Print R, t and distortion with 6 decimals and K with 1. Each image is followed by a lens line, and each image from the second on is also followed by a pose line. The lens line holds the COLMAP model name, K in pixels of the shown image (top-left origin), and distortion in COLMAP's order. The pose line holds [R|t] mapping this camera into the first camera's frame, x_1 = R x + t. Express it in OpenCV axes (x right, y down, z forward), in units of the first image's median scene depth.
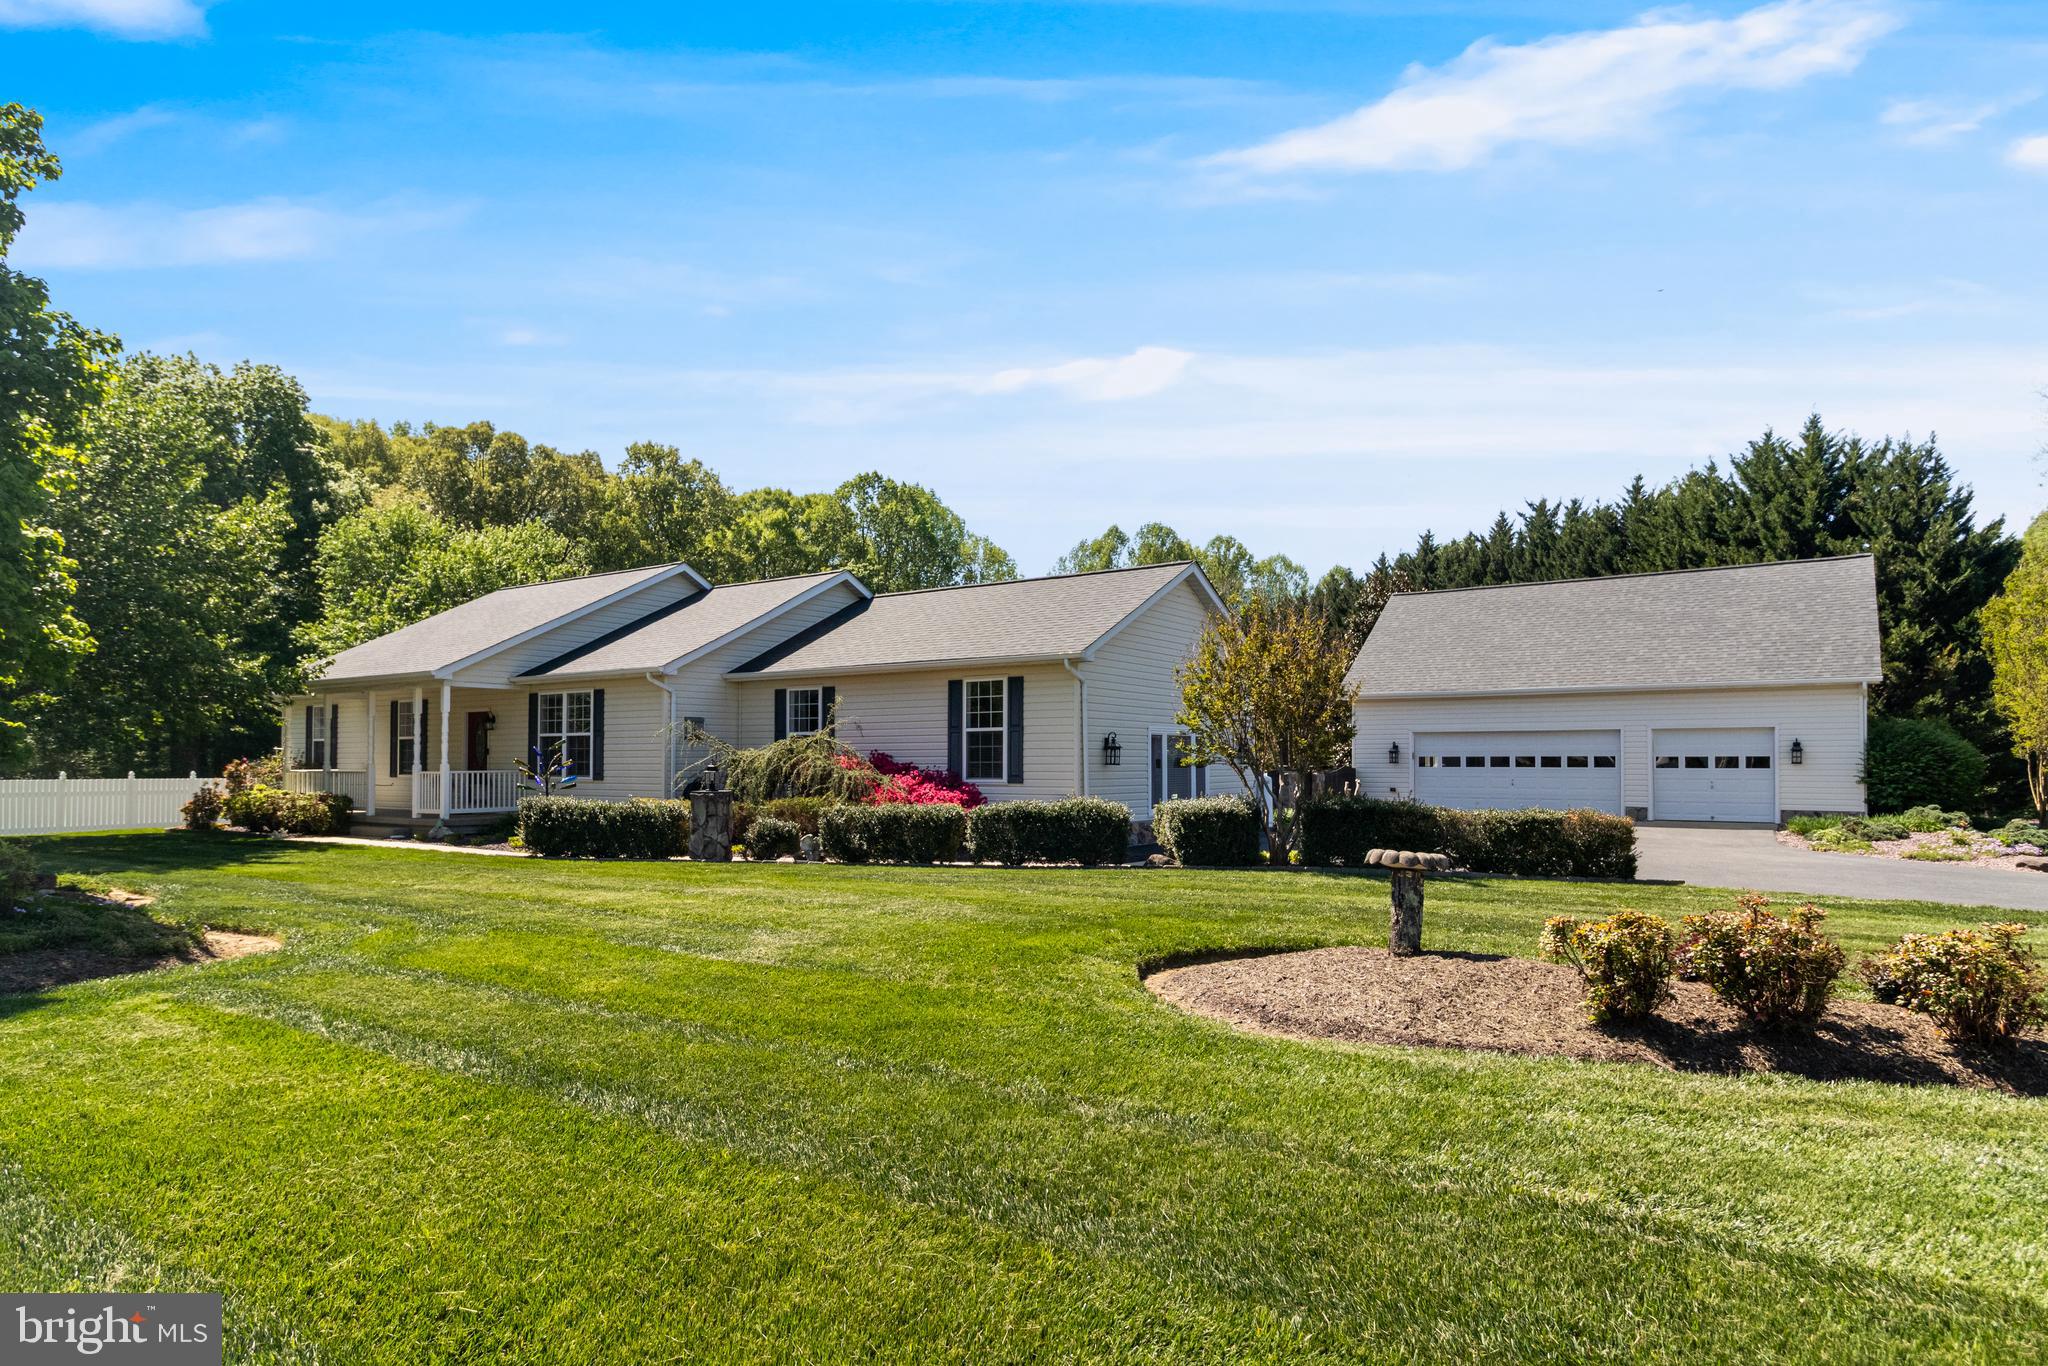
lens RADIAL K [[1134.1, 0, 1026.5], [0, 1134.1, 766.2], [0, 0, 1]] dist [-0.000666, 0.000324]
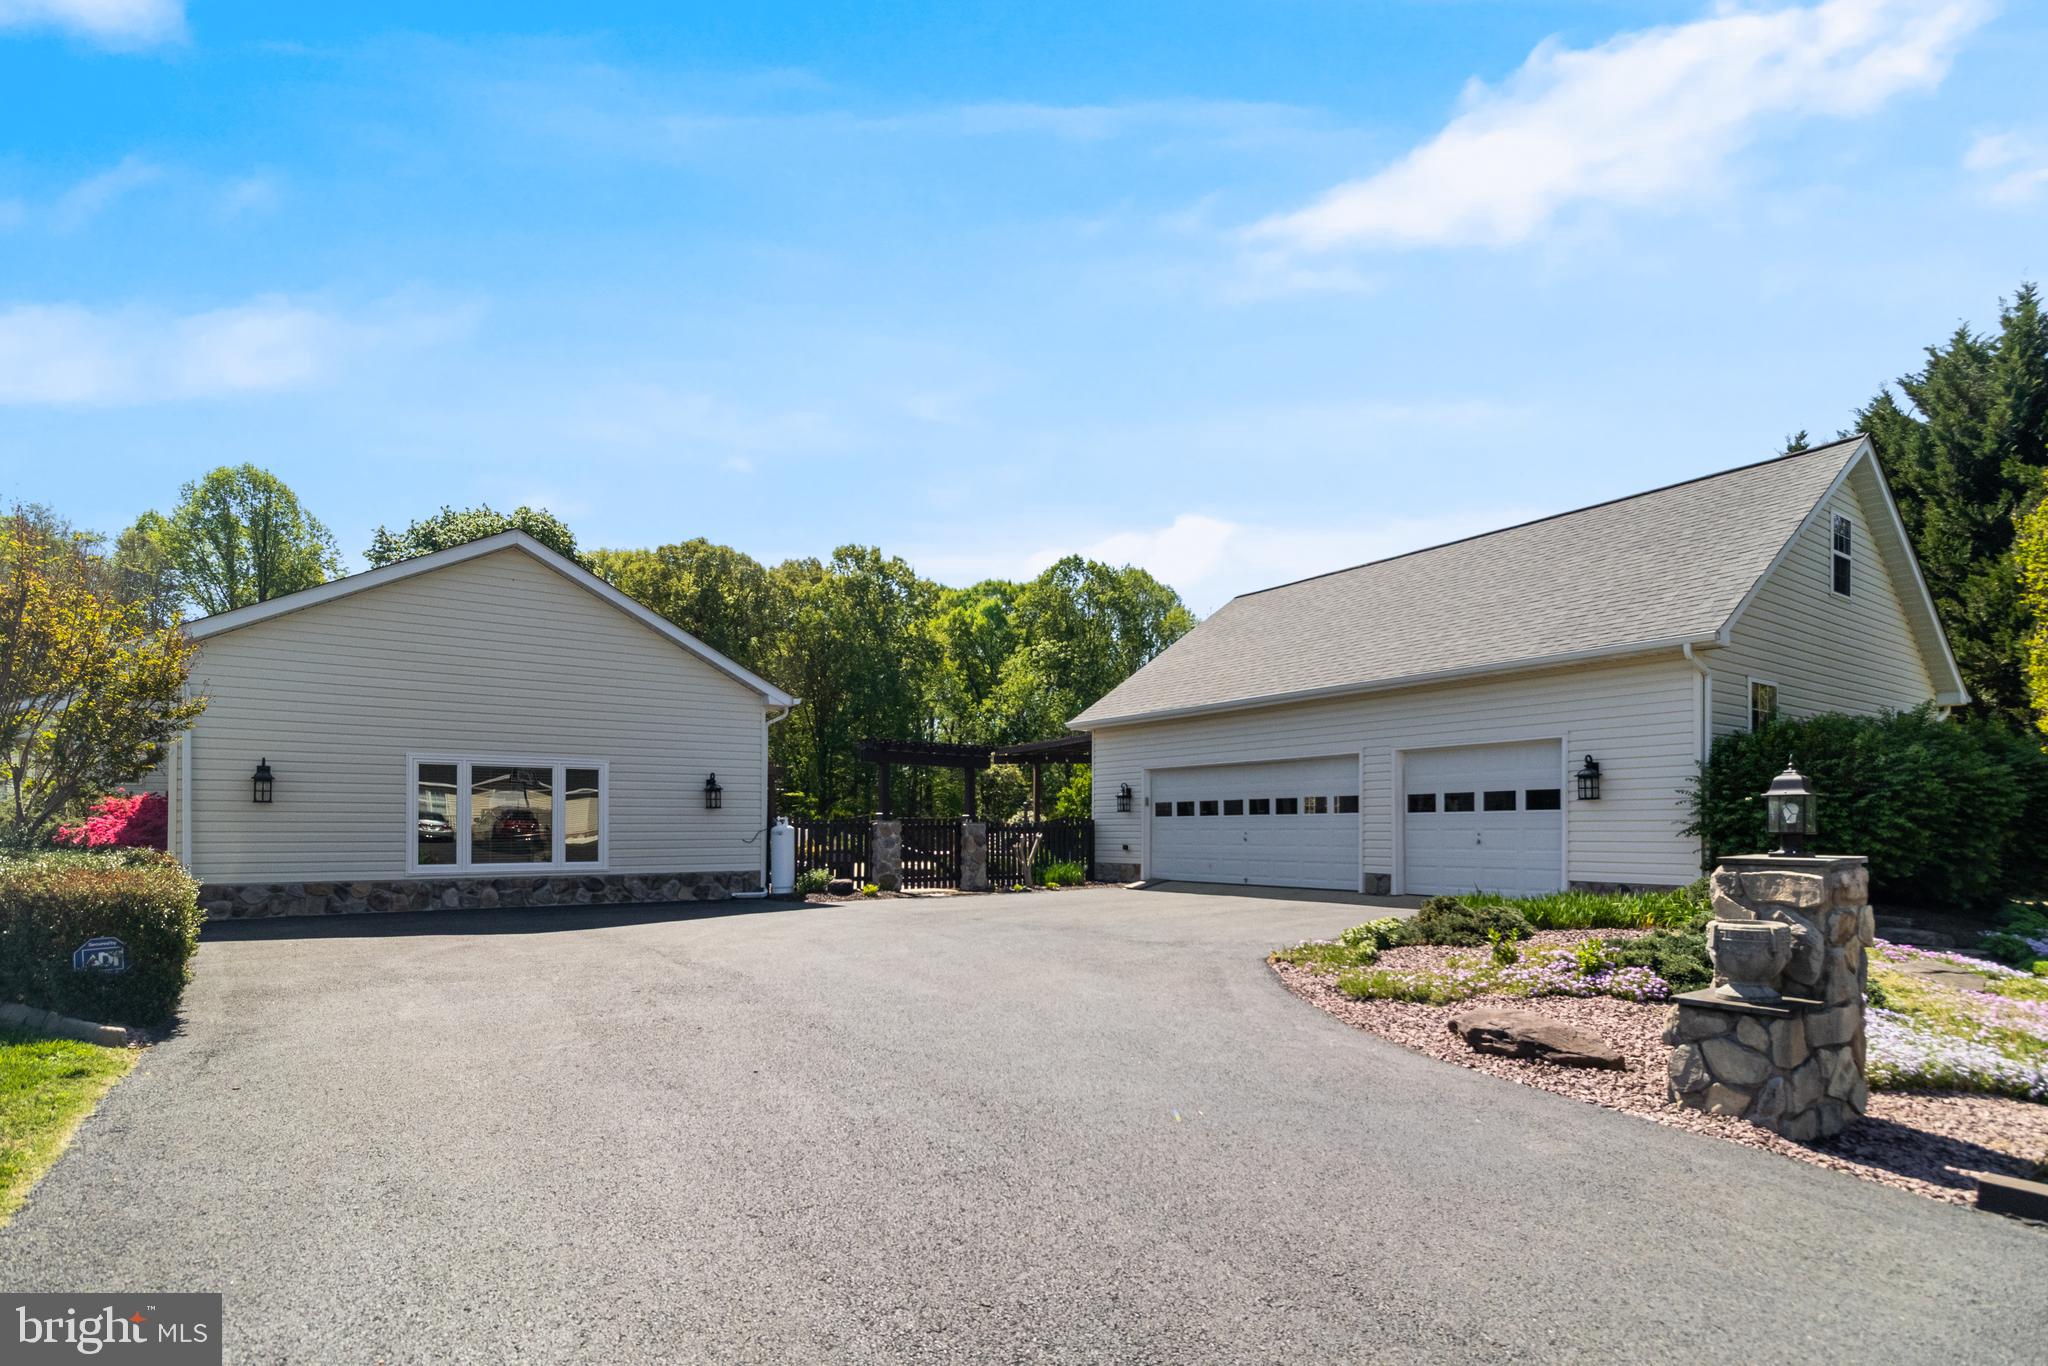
lens RADIAL K [[995.8, 0, 1020.6], [0, 995.8, 845.9], [0, 0, 1]] dist [-0.001267, -0.000045]
pose [[0.940474, 0.002521, -0.339857, 0.517915], [0.001262, 0.999940, 0.010909, 0.013322], [0.339864, -0.010689, 0.940414, 0.385576]]
